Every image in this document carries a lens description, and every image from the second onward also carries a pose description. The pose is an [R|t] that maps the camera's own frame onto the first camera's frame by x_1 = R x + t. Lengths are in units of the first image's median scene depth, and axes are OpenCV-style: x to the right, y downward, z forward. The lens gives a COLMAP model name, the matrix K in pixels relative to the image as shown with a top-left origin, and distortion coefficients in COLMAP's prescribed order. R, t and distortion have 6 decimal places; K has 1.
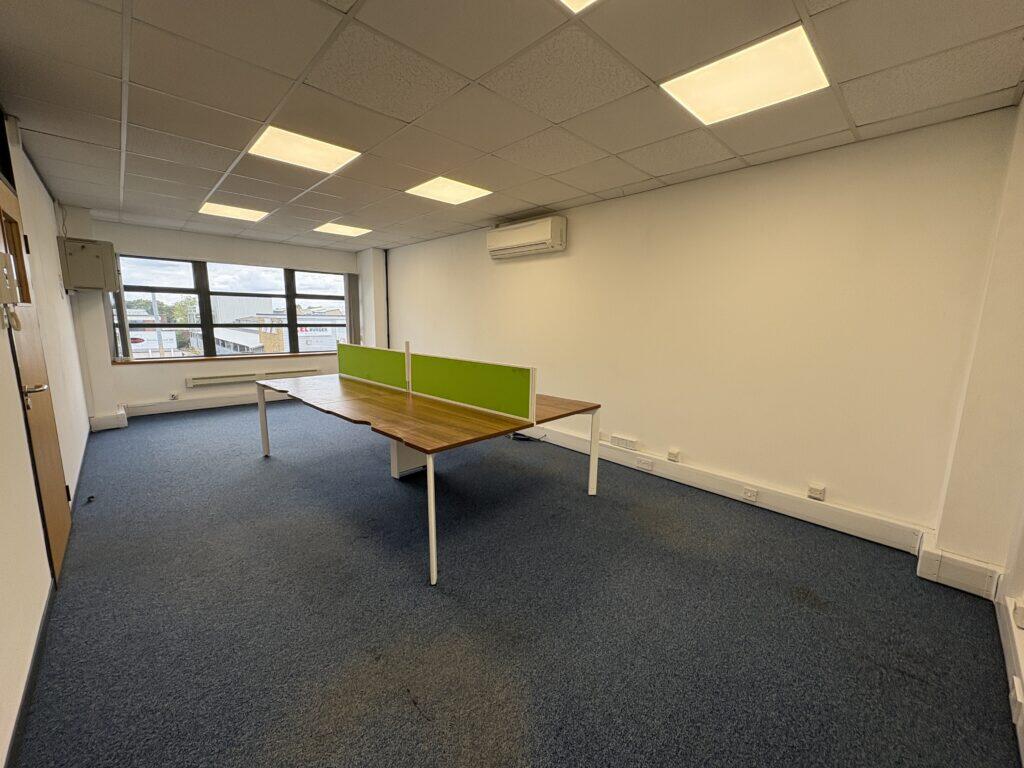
lens RADIAL K [[408.8, 0, 513.1], [0, 408.8, 379.3], [0, 0, 1]] dist [0.000667, -0.000004]
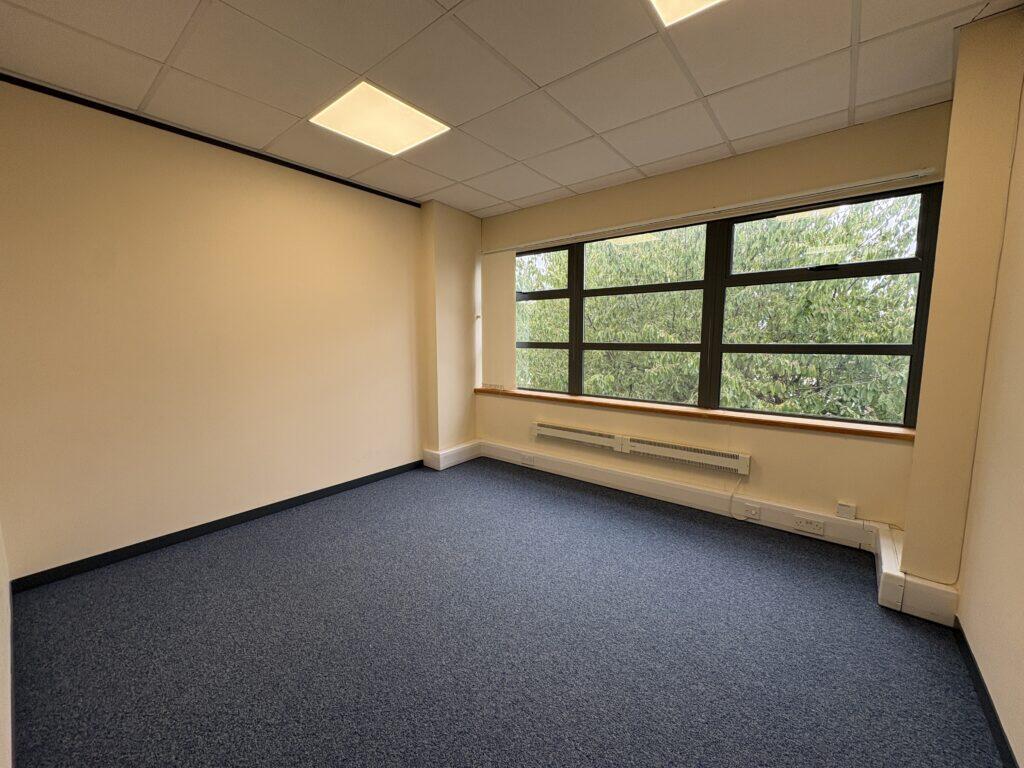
lens RADIAL K [[408.8, 0, 514.2], [0, 408.8, 393.9], [0, 0, 1]] dist [0.000667, -0.000004]
pose [[0.146527, 0.097249, -0.984415, -0.136409], [-0.161150, 0.984209, 0.073242, -0.089645], [0.975992, 0.147906, 0.159884, 0.819412]]
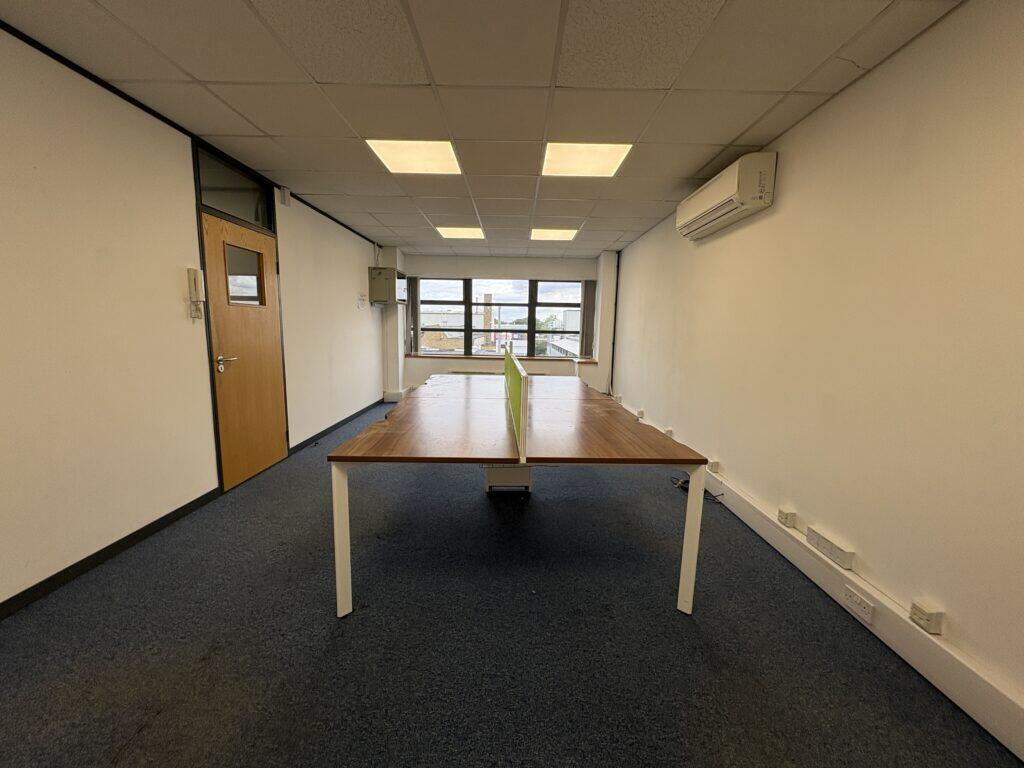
lens RADIAL K [[408.8, 0, 517.8], [0, 408.8, 381.2], [0, 0, 1]] dist [0.000667, -0.000004]
pose [[0.712444, 0.090003, -0.695933, 0.229718], [-0.112330, 0.993579, 0.013501, -0.012732], [0.692680, 0.068556, 0.717980, 0.230396]]
